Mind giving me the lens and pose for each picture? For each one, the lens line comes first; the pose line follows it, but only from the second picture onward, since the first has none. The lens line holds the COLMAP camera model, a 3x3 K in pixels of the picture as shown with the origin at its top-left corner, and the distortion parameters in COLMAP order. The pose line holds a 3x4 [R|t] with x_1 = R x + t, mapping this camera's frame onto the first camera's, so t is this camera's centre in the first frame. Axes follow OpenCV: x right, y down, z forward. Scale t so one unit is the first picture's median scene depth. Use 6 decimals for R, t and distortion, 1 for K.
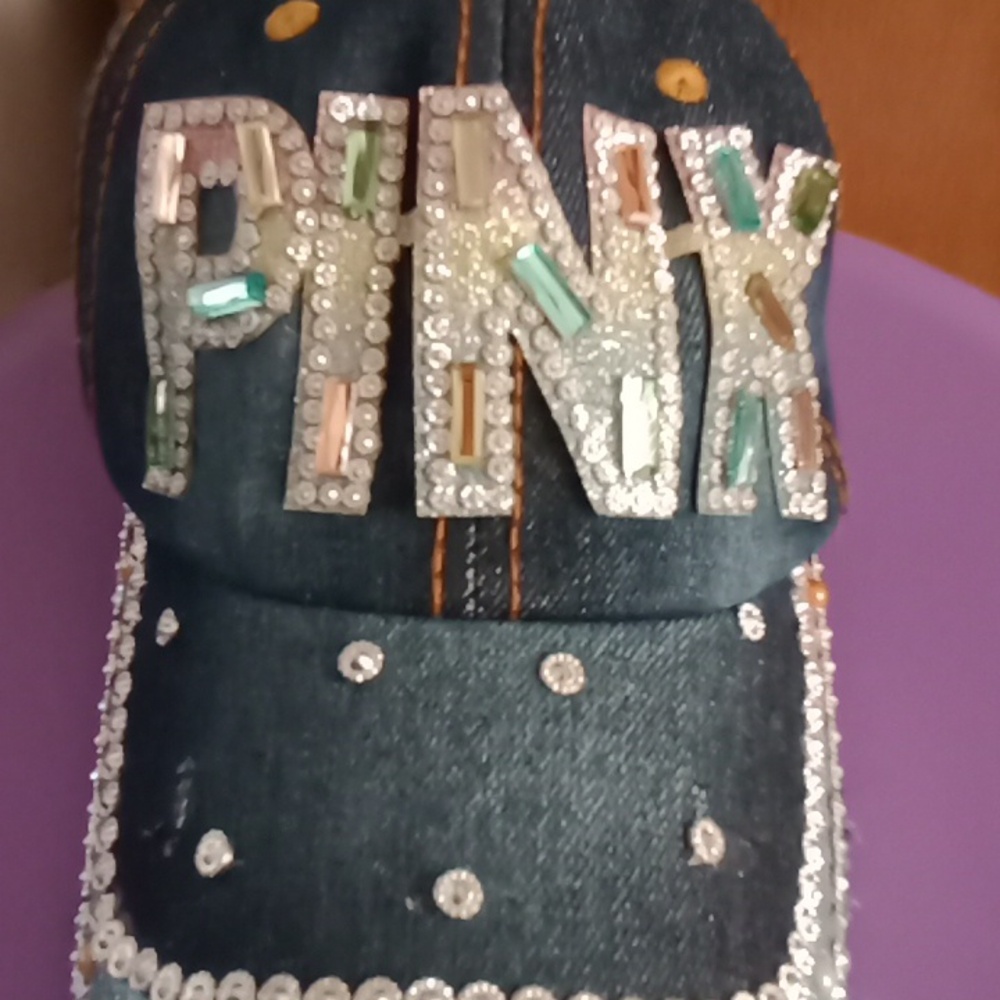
lens RADIAL K [[1617.0, 0, 500.0], [0, 1617.0, 500.0], [0, 0, 1]] dist [0.096507, -0.235391]
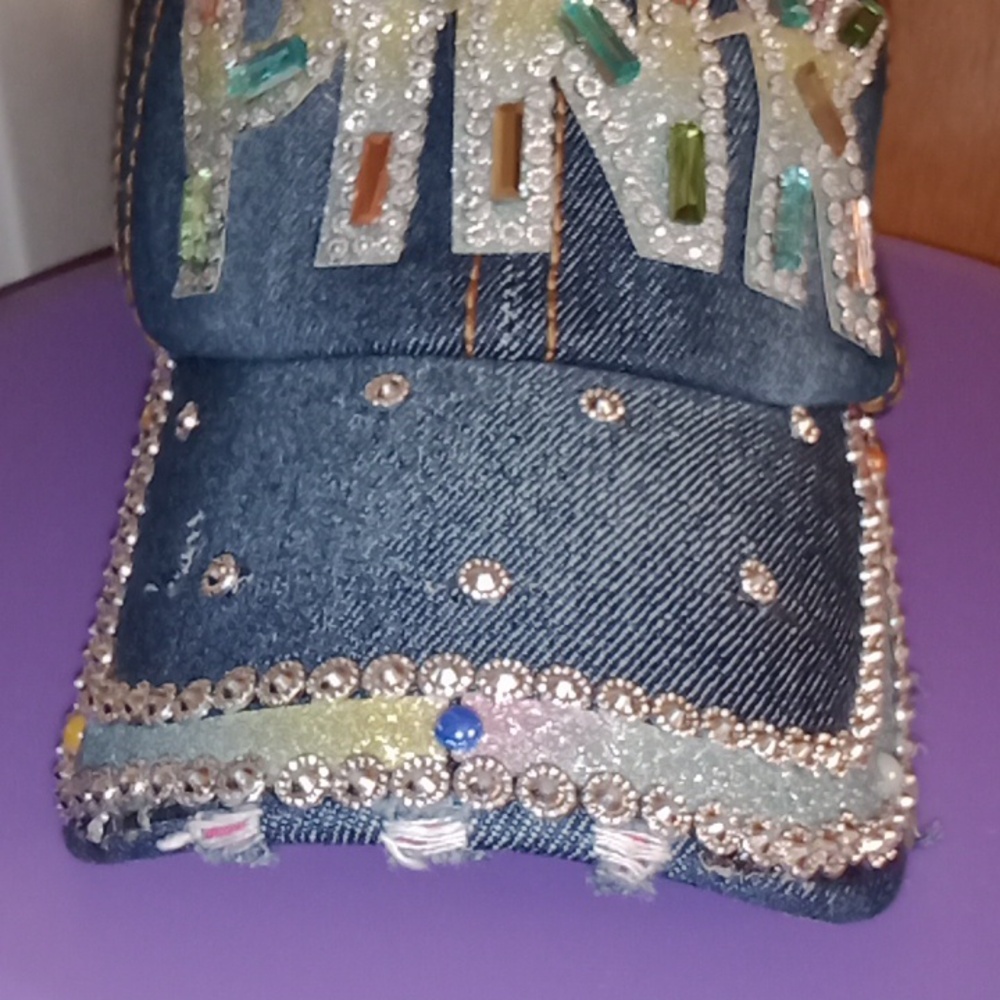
lens RADIAL K [[1617.0, 0, 500.0], [0, 1617.0, 500.0], [0, 0, 1]] dist [0.096507, -0.235391]
pose [[0.999262, 0.020969, -0.032182, 0.011330], [-0.027273, 0.977307, -0.210063, 0.355250], [0.027047, 0.210786, 0.977158, 0.092684]]
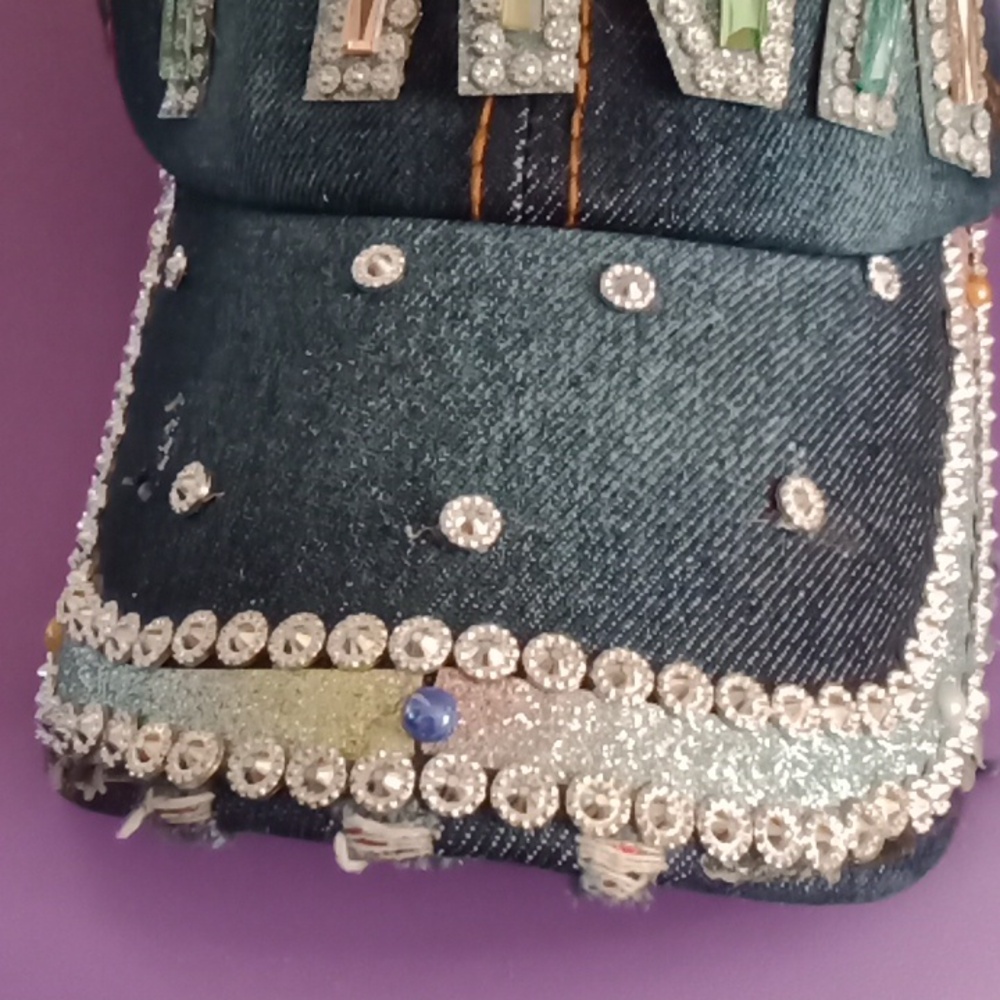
lens RADIAL K [[1617.0, 0, 500.0], [0, 1617.0, 500.0], [0, 0, 1]] dist [0.096507, -0.235391]
pose [[0.991993, 0.042617, -0.118888, 0.074599], [-0.041353, 0.999059, 0.013080, 0.201129], [0.119334, -0.008059, 0.992821, 0.200766]]
